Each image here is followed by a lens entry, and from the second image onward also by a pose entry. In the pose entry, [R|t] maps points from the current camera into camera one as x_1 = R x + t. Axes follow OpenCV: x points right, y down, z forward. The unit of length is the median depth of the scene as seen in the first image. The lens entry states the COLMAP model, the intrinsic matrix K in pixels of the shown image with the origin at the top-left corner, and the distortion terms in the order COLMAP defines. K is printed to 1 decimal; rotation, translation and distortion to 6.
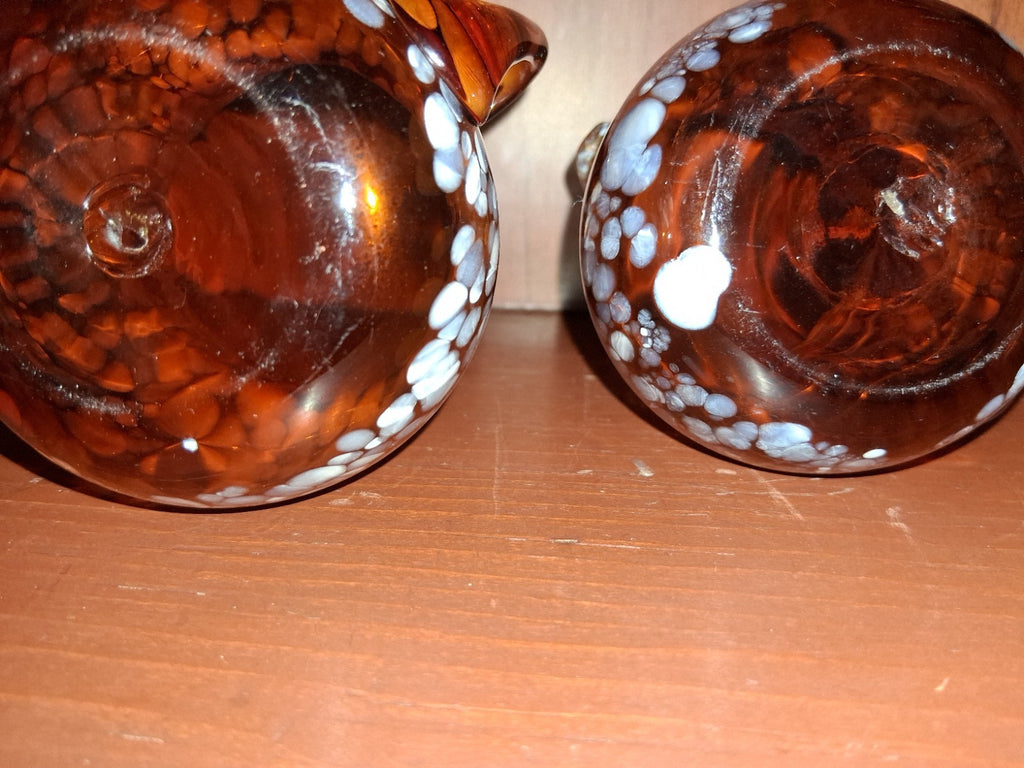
lens RADIAL K [[835.1, 0, 512.0], [0, 835.1, 384.0], [0, 0, 1]] dist [0.191401, -0.443783]
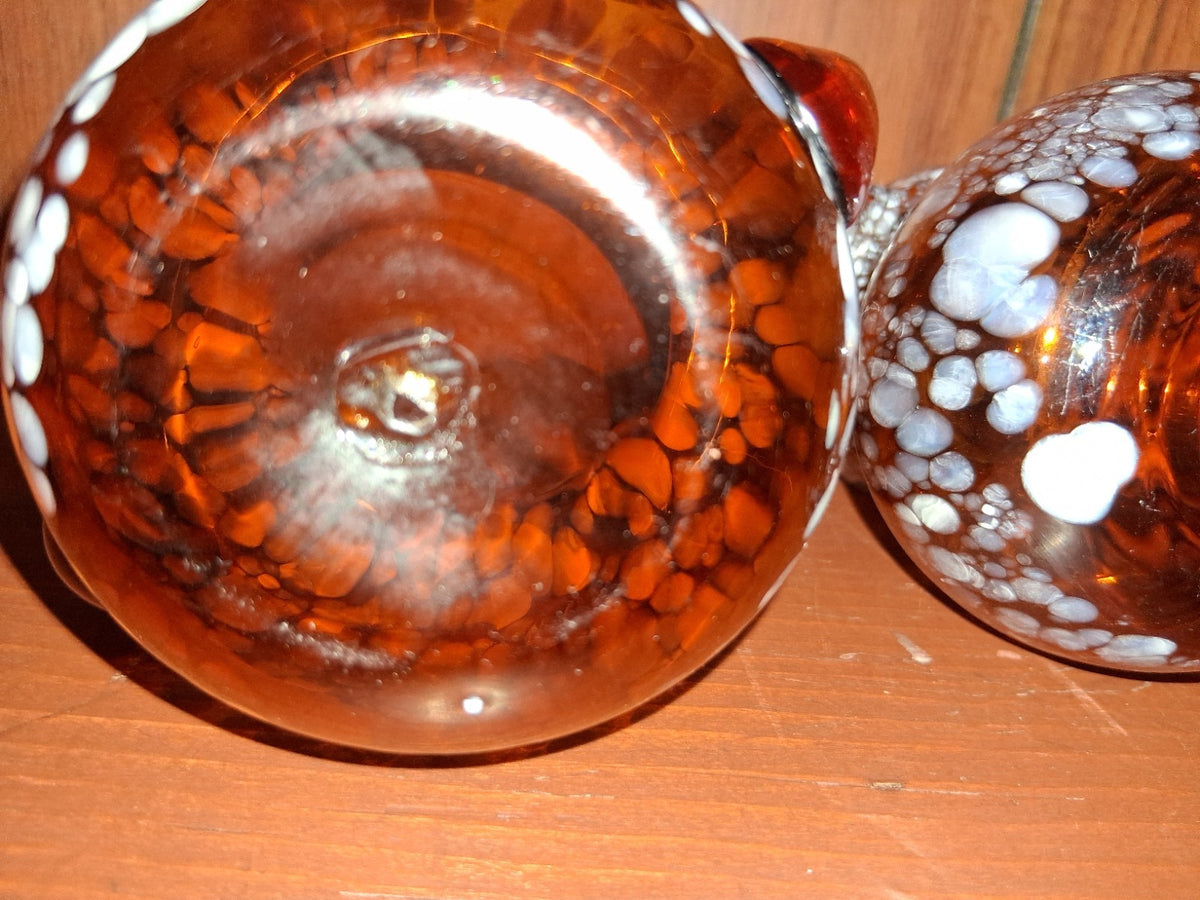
lens RADIAL K [[973.6, 0, 600.0], [0, 973.6, 450.0], [0, 0, 1]] dist [0.147470, -0.317778]
pose [[0.983759, 0.044781, 0.173820, -0.356832], [-0.061477, 0.993870, 0.091890, -0.180472], [-0.168640, -0.101084, 0.980481, 0.183660]]
